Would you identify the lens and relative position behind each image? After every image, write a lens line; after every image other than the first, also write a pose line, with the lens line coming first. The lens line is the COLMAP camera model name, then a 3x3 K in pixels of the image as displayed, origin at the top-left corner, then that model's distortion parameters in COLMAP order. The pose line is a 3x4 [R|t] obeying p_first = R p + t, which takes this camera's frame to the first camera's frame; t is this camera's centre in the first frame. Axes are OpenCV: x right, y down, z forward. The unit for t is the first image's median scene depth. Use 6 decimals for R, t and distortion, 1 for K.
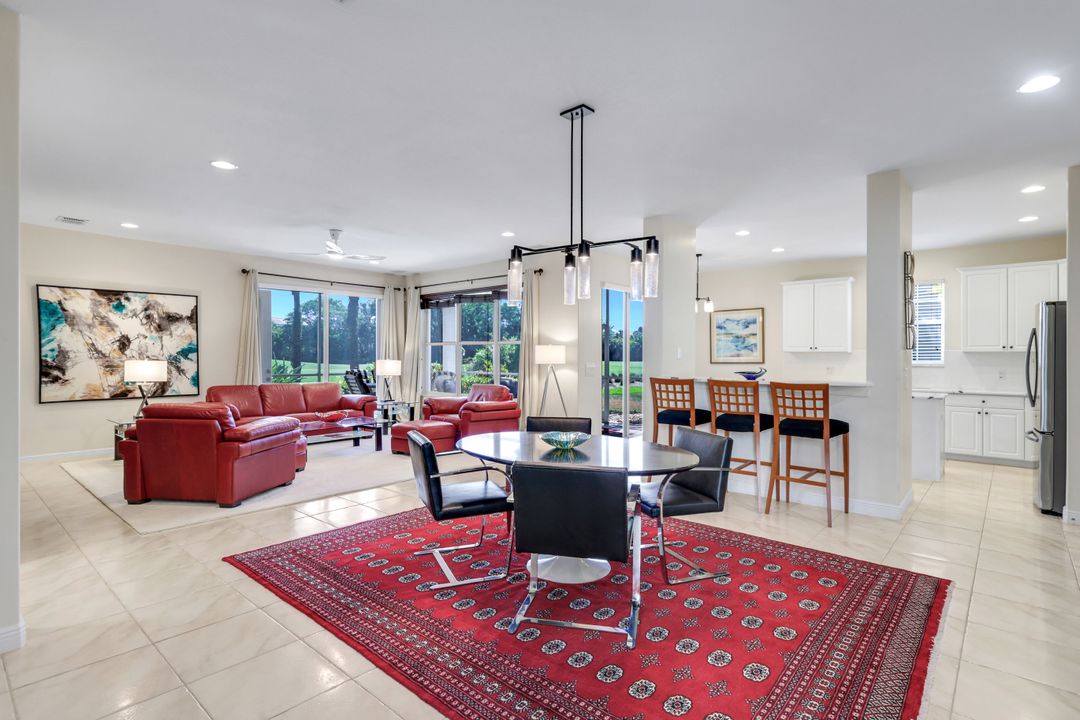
lens RADIAL K [[533.4, 0, 535.2], [0, 533.4, 357.0], [0, 0, 1]] dist [-0.000391, 0.000469]
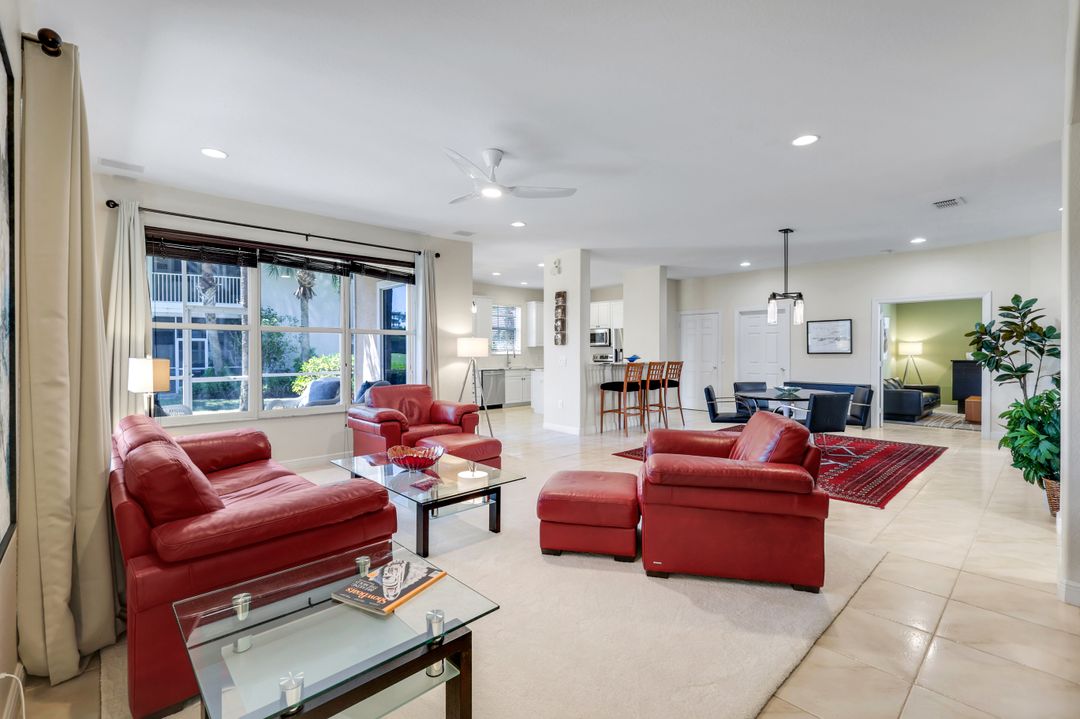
lens RADIAL K [[474.0, 0, 542.8], [0, 474.0, 357.9], [0, 0, 1]] dist [0.002295, 0.000856]
pose [[0.091524, -0.019283, 0.995616, -0.837317], [0.002941, 0.999813, 0.019094, -0.001423], [-0.995798, 0.001181, 0.091564, 0.798008]]
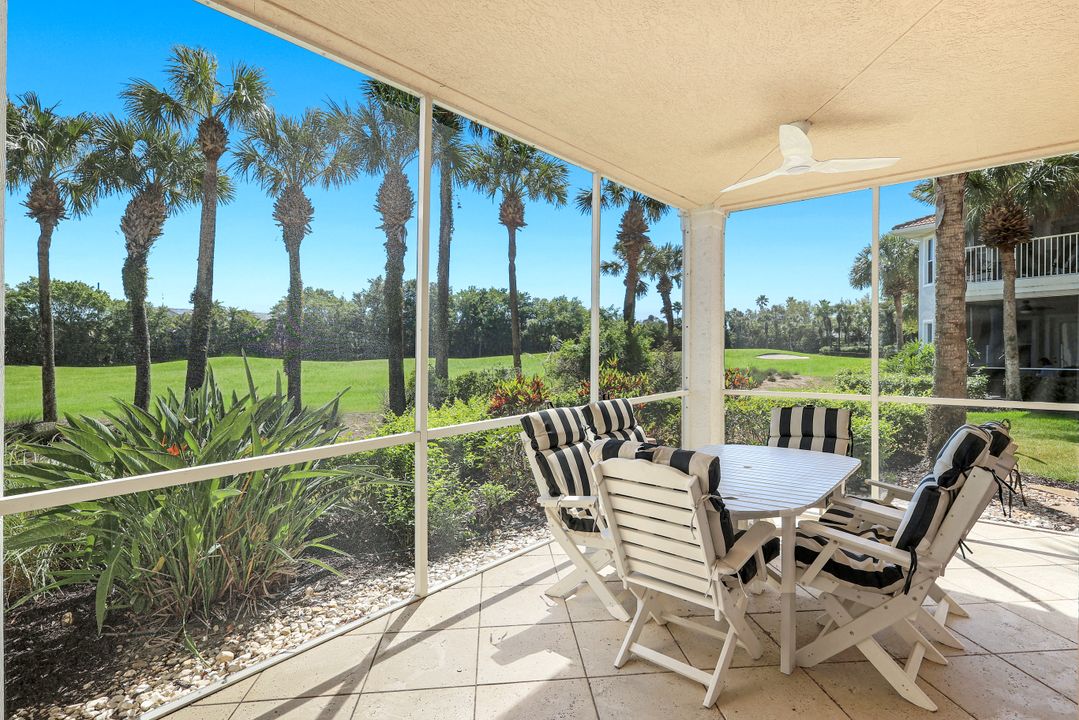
lens RADIAL K [[535.7, 0, 540.1], [0, 535.7, 354.1], [0, 0, 1]] dist [0.000325, -0.000222]
pose [[0.999356, -0.019845, 0.029887, -0.594618], [0.019560, 0.999761, 0.009801, -0.015091], [-0.030075, -0.009210, 0.999505, 1.220581]]
